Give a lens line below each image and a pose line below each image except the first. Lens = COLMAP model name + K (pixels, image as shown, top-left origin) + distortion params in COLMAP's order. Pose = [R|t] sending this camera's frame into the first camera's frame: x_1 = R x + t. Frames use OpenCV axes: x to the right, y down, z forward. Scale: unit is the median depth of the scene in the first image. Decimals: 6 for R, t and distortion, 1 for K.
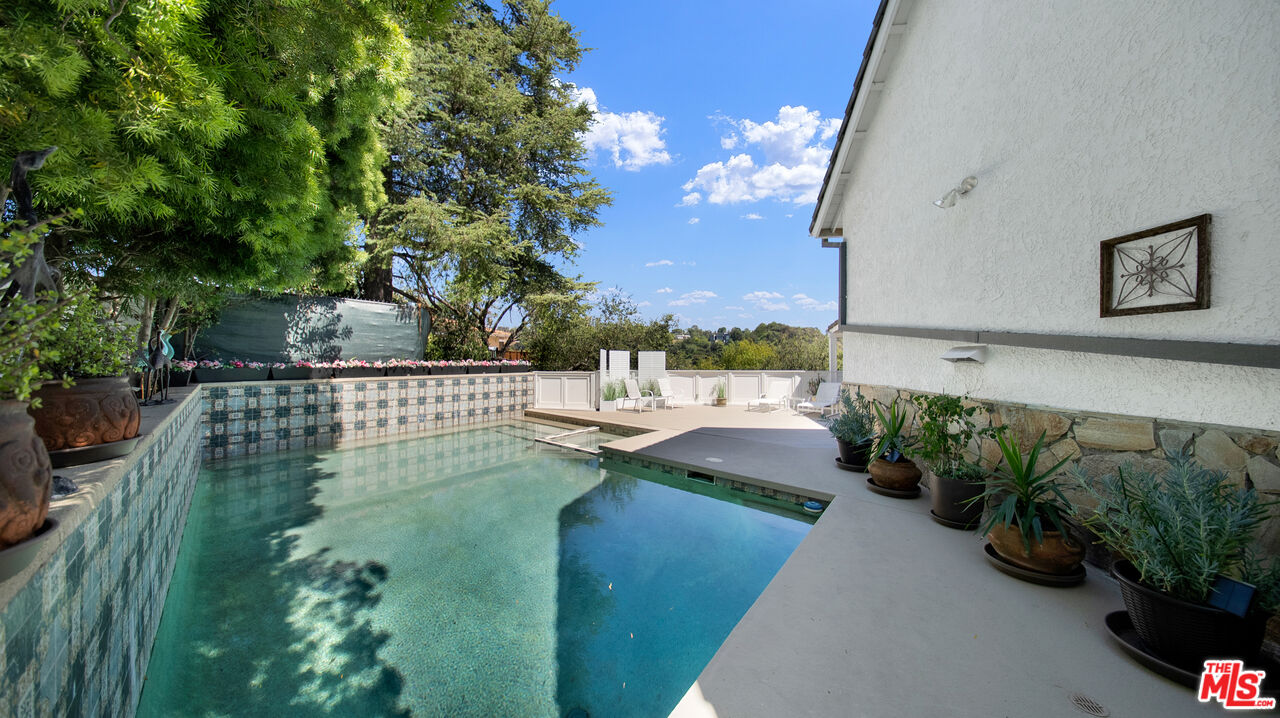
lens RADIAL K [[388.9, 0, 640.0], [0, 388.9, 359.0], [0, 0, 1]] dist [-0.000742, -0.000094]
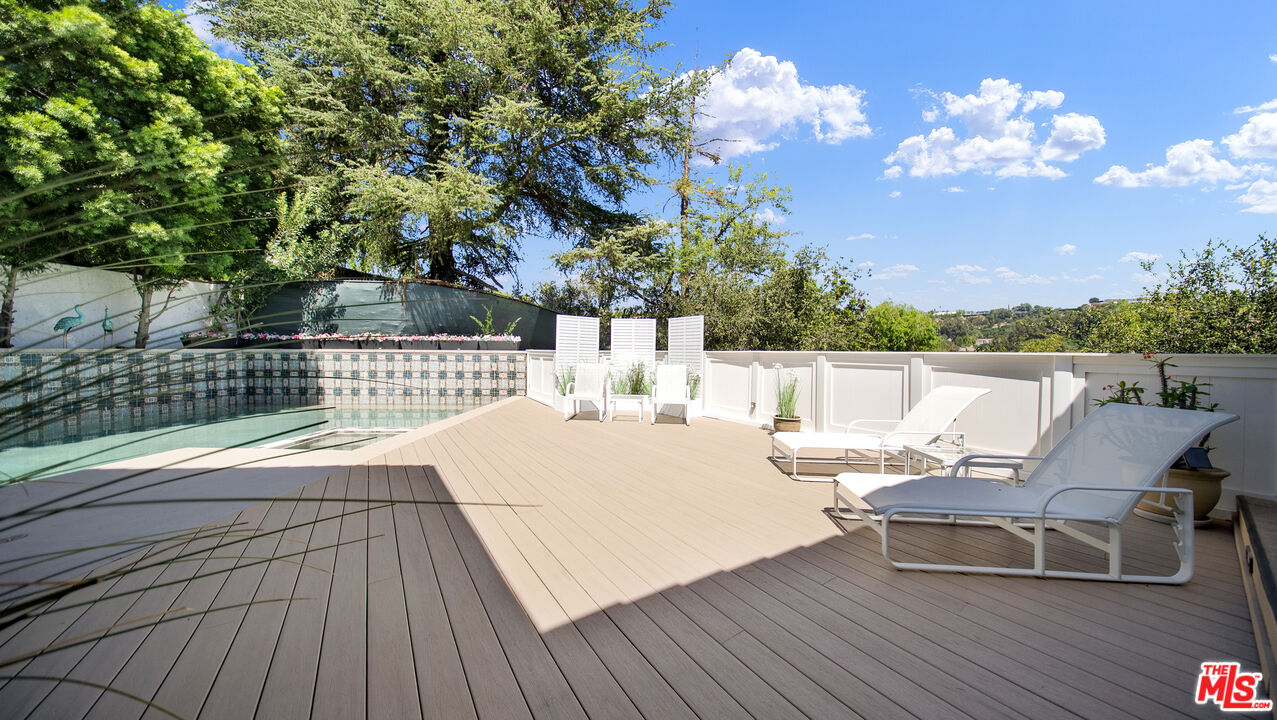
lens RADIAL K [[388.0, 0, 638.5], [0, 388.0, 360.0], [0, 0, 1]] dist [-0.000742, -0.000094]
pose [[0.614515, 0.021991, -0.788599, 0.596824], [-0.005414, 0.999705, 0.023659, 0.041105], [0.788887, -0.010269, 0.614453, 0.855843]]
